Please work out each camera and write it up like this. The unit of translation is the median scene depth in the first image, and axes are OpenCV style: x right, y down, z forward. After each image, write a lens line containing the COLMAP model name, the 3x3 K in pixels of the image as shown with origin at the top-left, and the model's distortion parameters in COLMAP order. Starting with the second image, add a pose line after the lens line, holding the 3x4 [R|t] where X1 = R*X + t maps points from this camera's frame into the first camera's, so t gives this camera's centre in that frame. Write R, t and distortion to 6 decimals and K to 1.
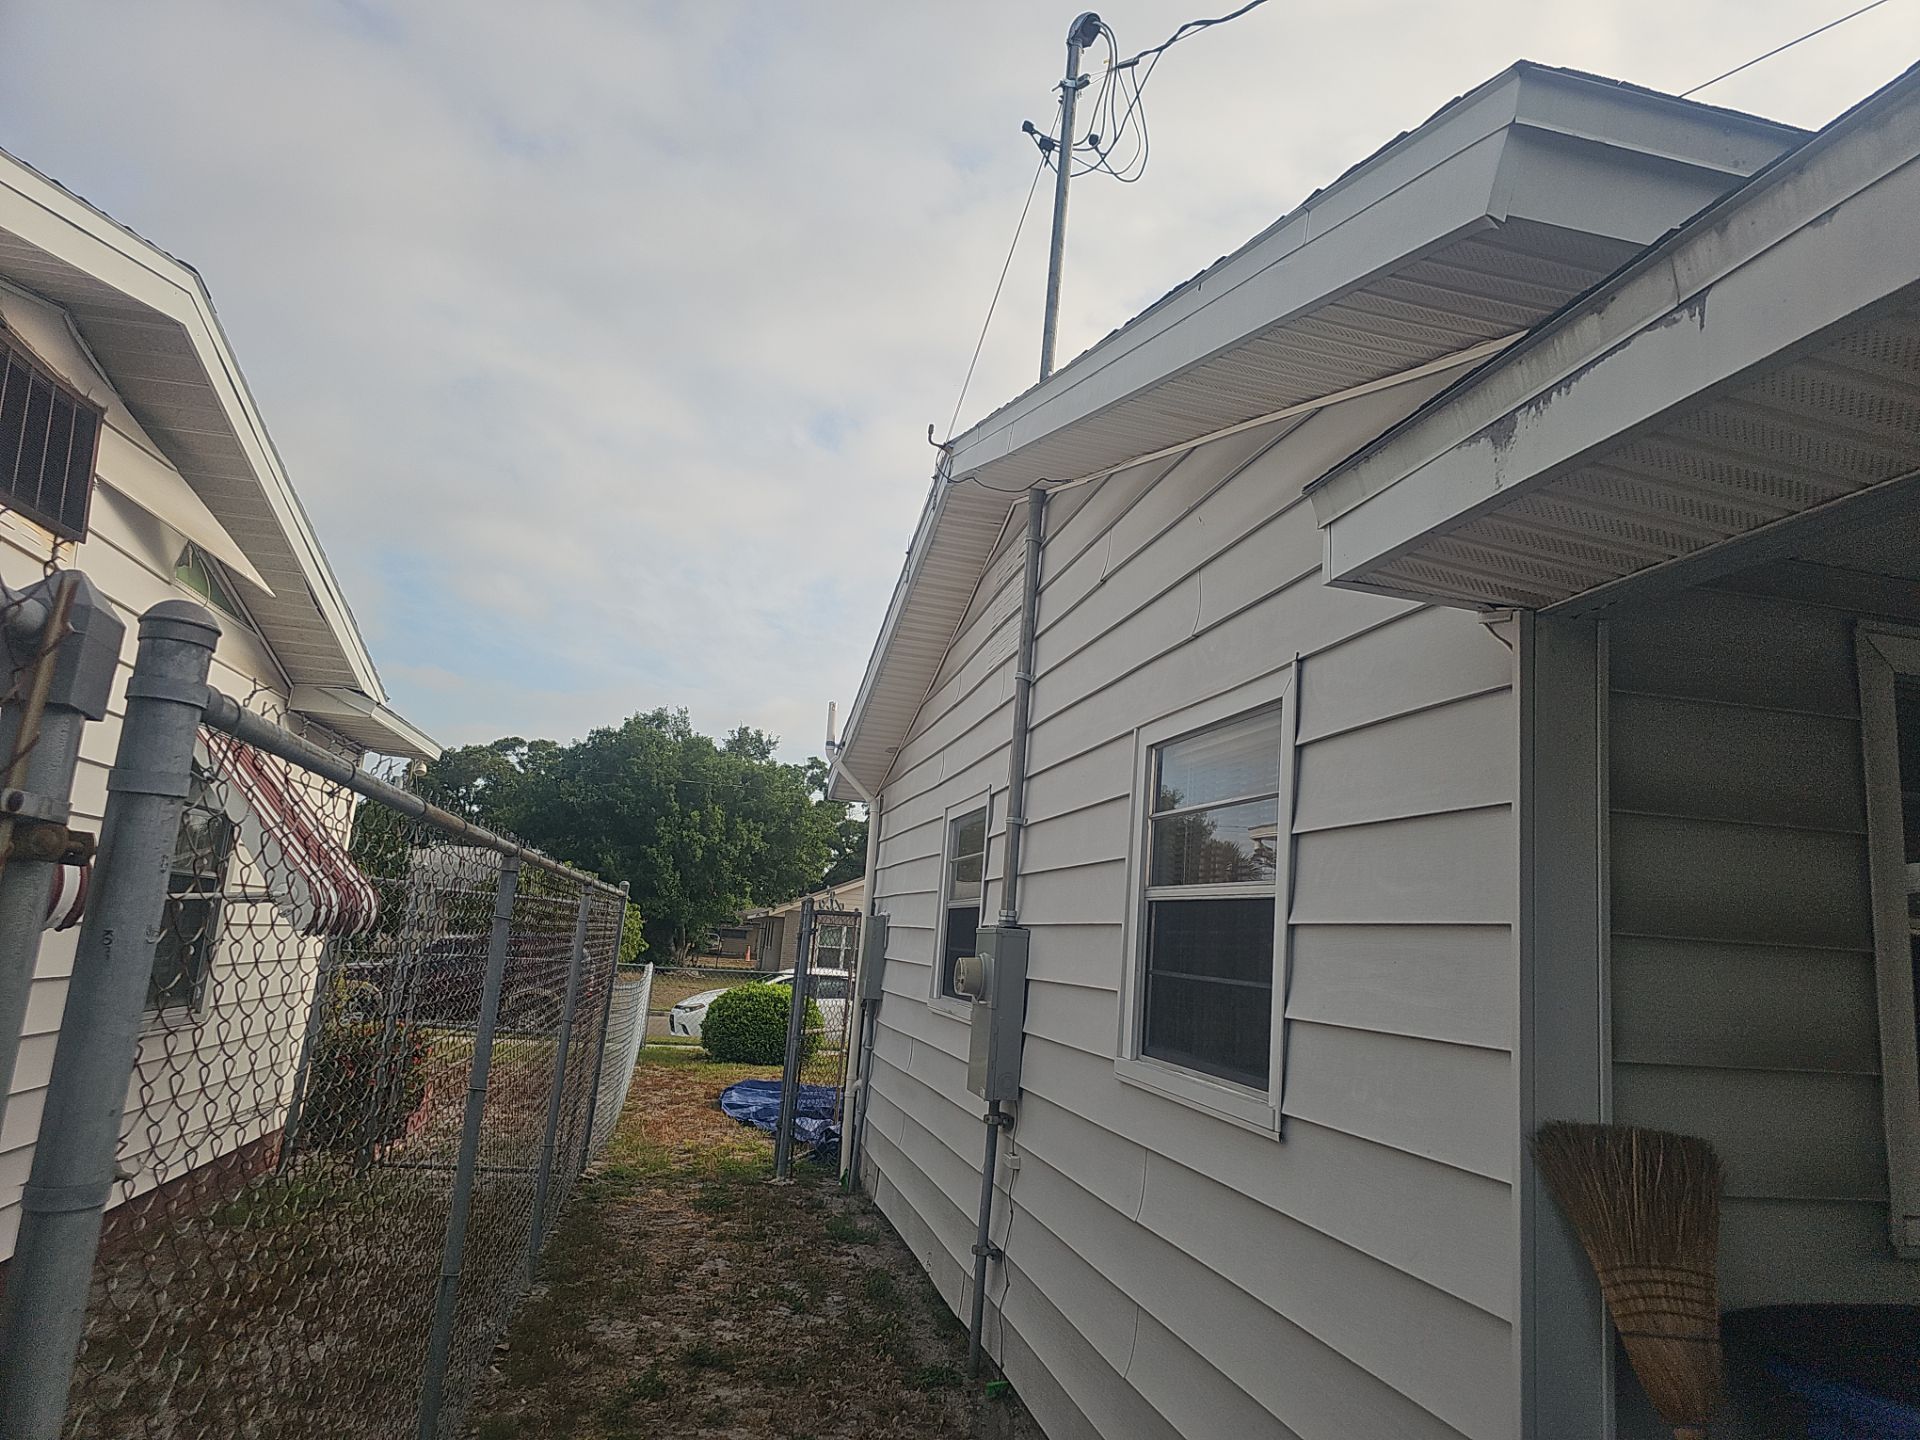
lens RADIAL K [[1275.7, 0, 959.4], [0, 1275.7, 719.8], [0, 0, 1]] dist [0.036105, -0.021284]
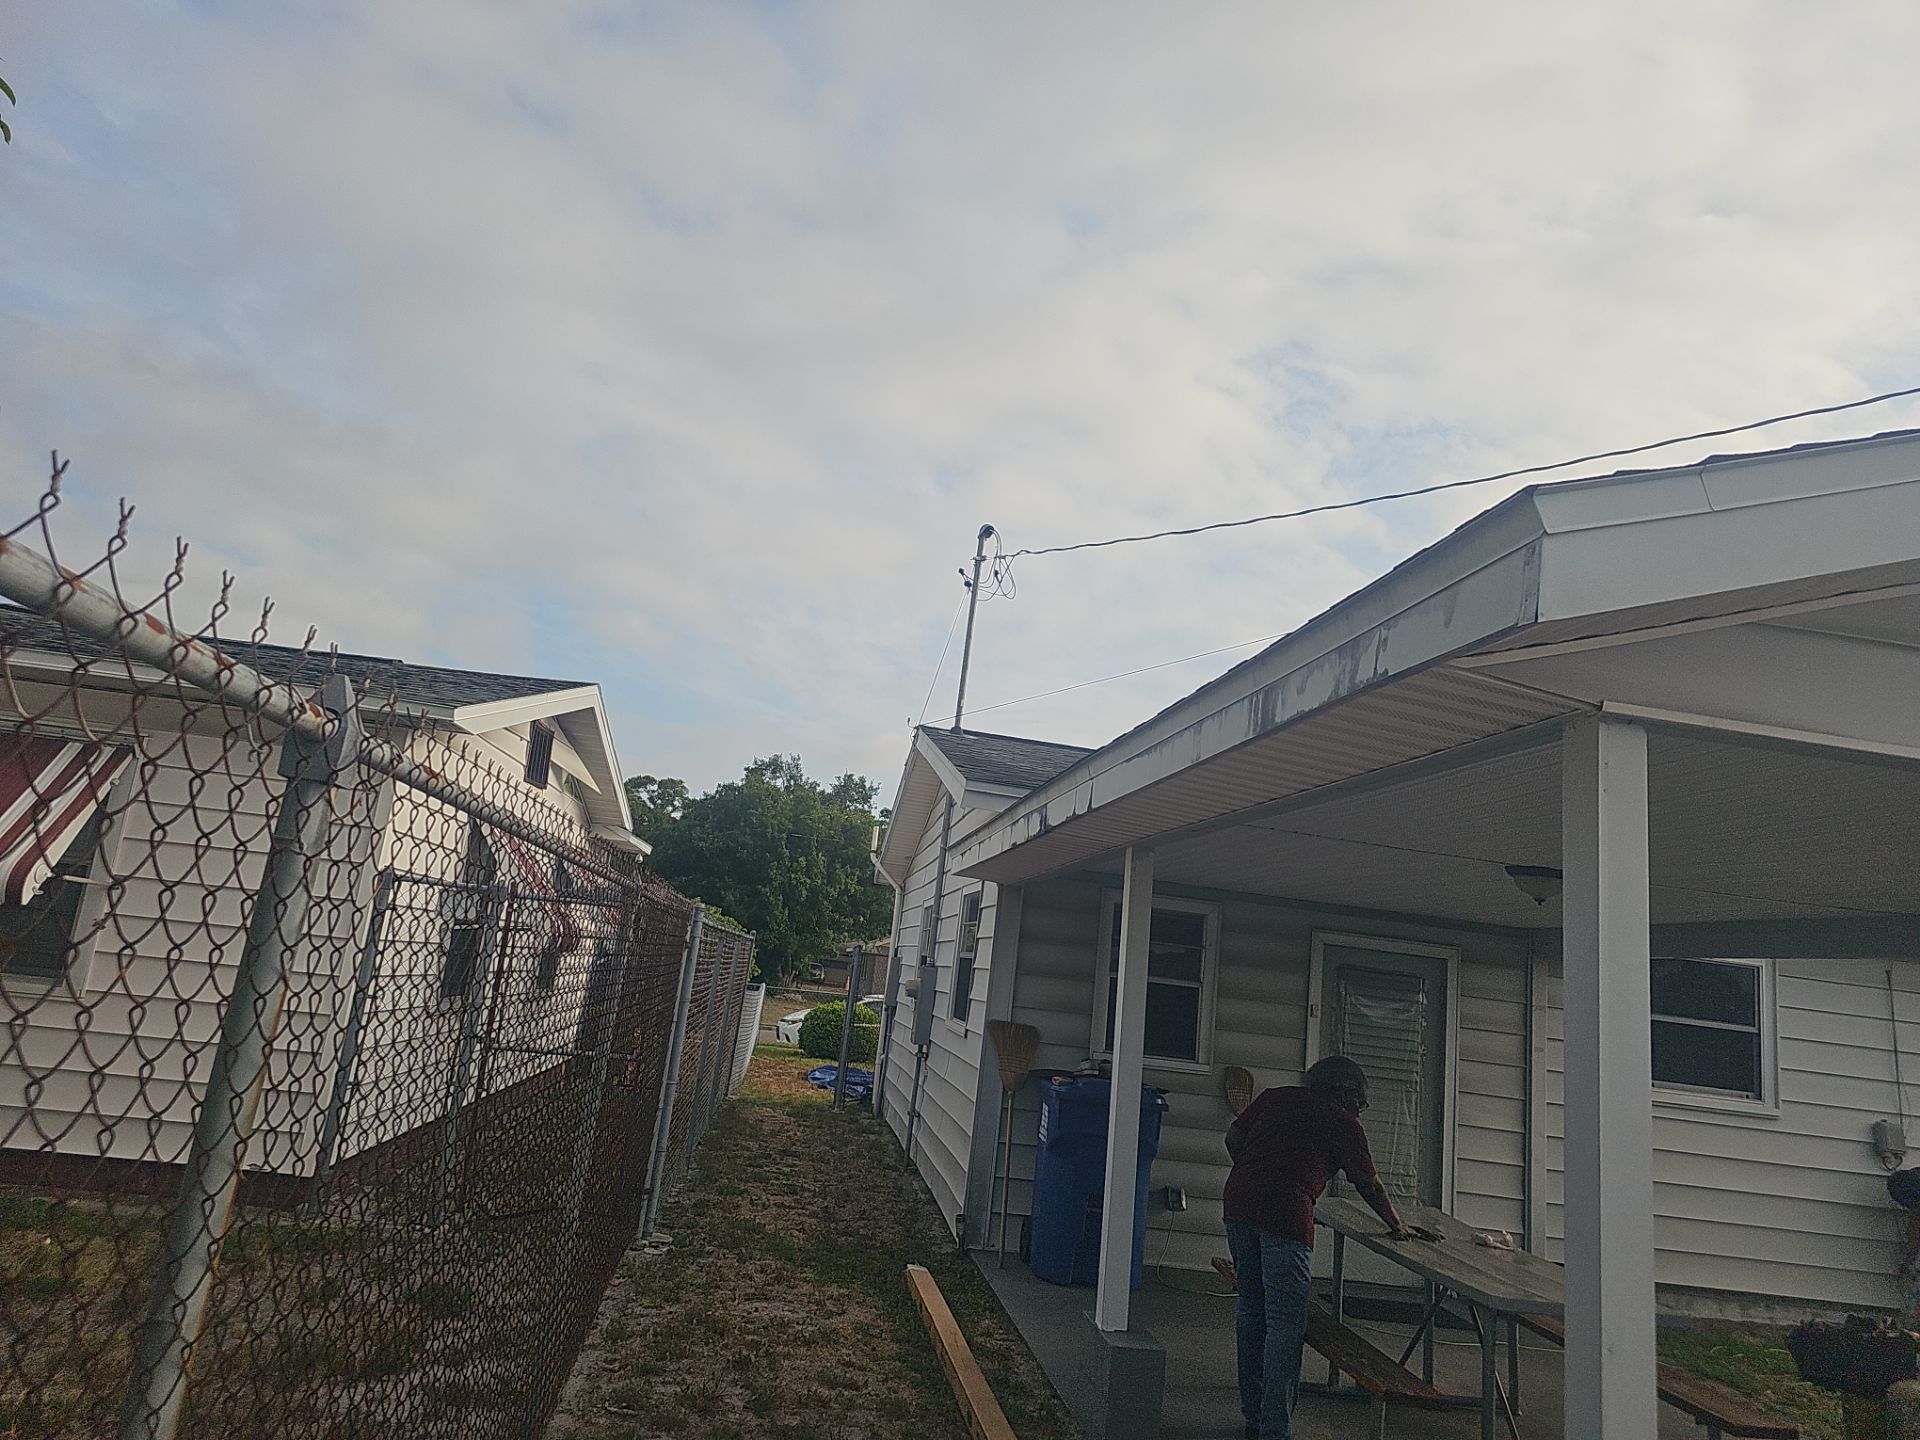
lens RADIAL K [[1275.7, 0, 933.6], [0, 1275.7, 653.6], [0, 0, 1]] dist [0.036105, -0.021284]
pose [[0.994074, 0.013112, -0.107915, 0.040030], [-0.021380, 0.996892, -0.075819, -0.029933], [0.106585, 0.077677, 0.991265, -0.176756]]
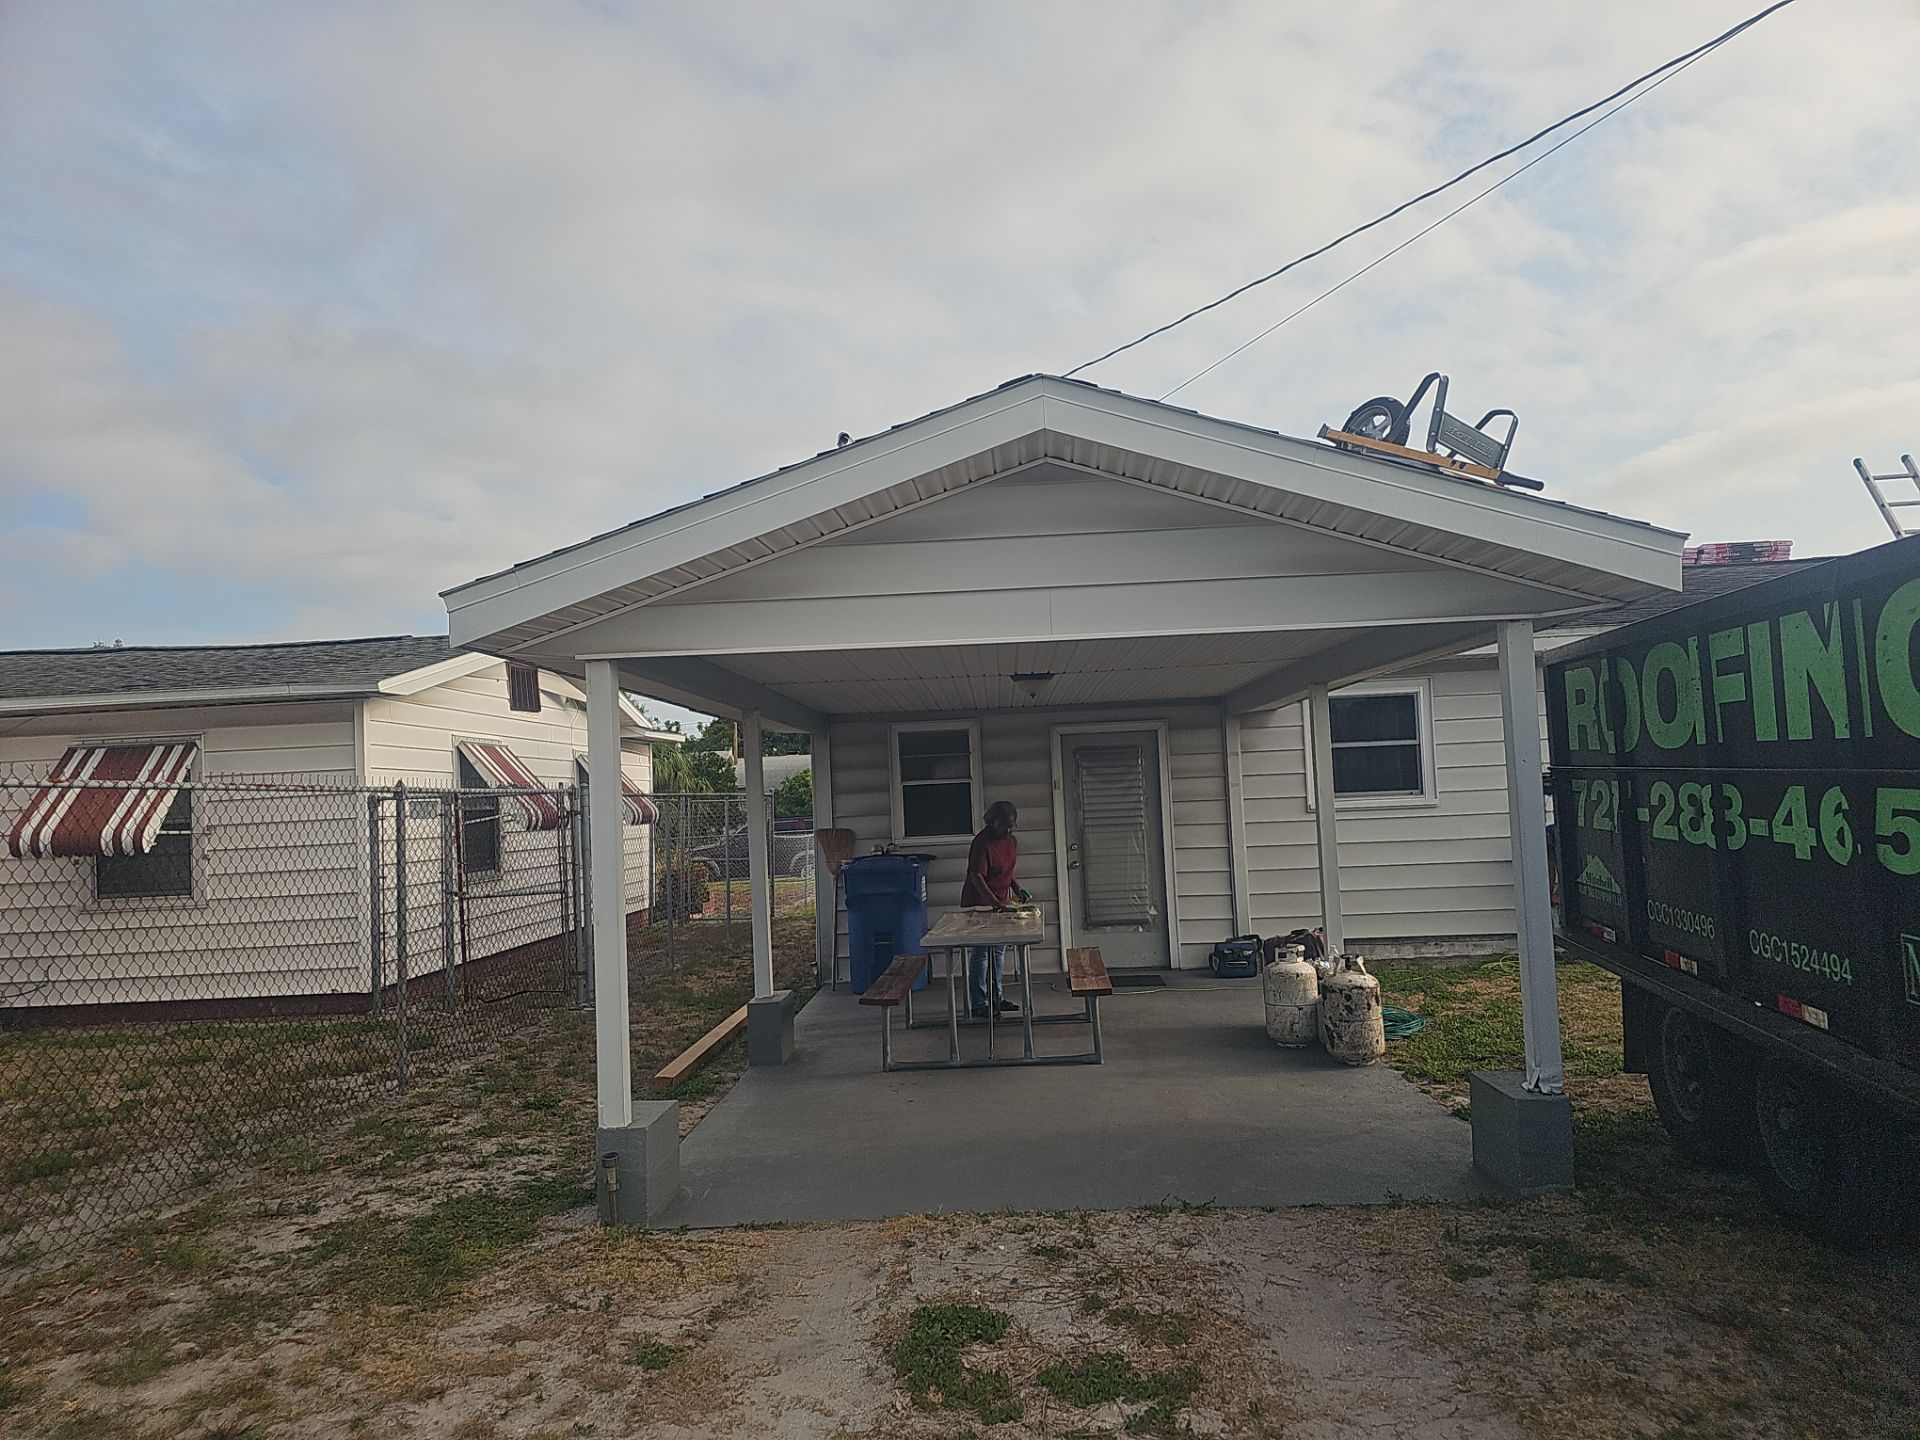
lens RADIAL K [[1275.7, 0, 954.8], [0, 1275.7, 707.5], [0, 0, 1]] dist [0.036105, -0.021284]
pose [[0.956688, -0.135502, -0.257657, 0.146630], [0.161145, 0.983596, 0.081062, -0.031843], [0.242446, -0.119071, 0.962830, -0.236531]]
